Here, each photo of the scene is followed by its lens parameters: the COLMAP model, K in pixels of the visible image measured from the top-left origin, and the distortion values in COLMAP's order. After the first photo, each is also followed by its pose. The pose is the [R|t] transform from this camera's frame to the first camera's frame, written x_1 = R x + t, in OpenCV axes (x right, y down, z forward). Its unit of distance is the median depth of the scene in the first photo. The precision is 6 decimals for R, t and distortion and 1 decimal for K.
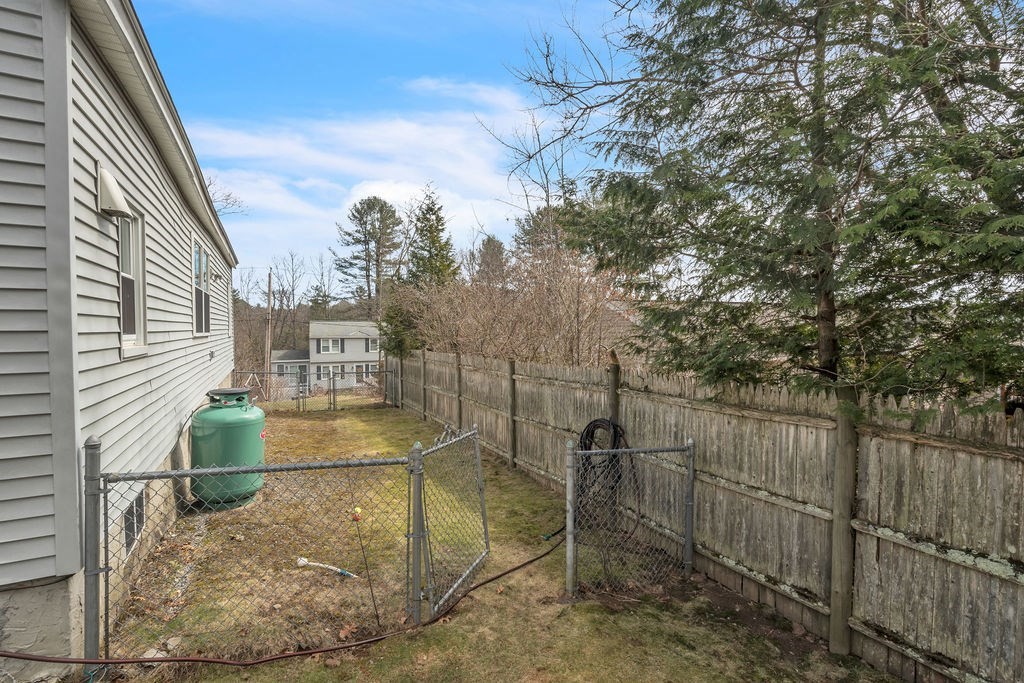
lens RADIAL K [[471.2, 0, 512.0], [0, 471.2, 341.5], [0, 0, 1]] dist [0.003943, 0.000114]
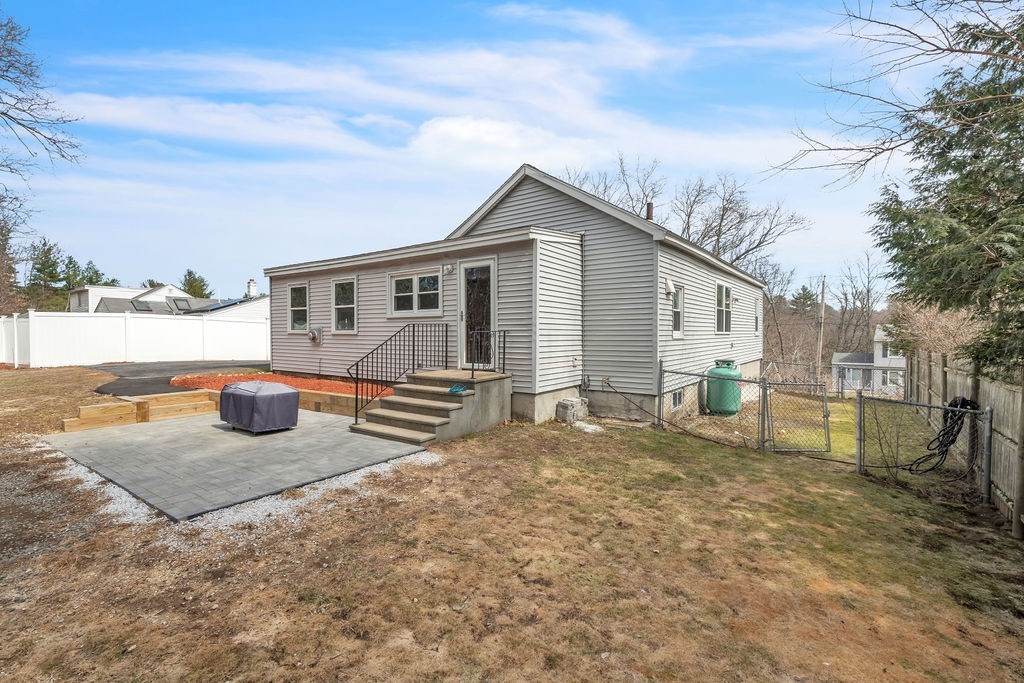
lens RADIAL K [[459.2, 0, 515.9], [0, 459.2, 340.6], [0, 0, 1]] dist [0.000394, -0.000696]
pose [[0.442028, 0.018189, -0.896817, 0.295429], [-0.025958, 0.999635, 0.007480, 0.011120], [0.896626, 0.019974, 0.442339, -0.259023]]
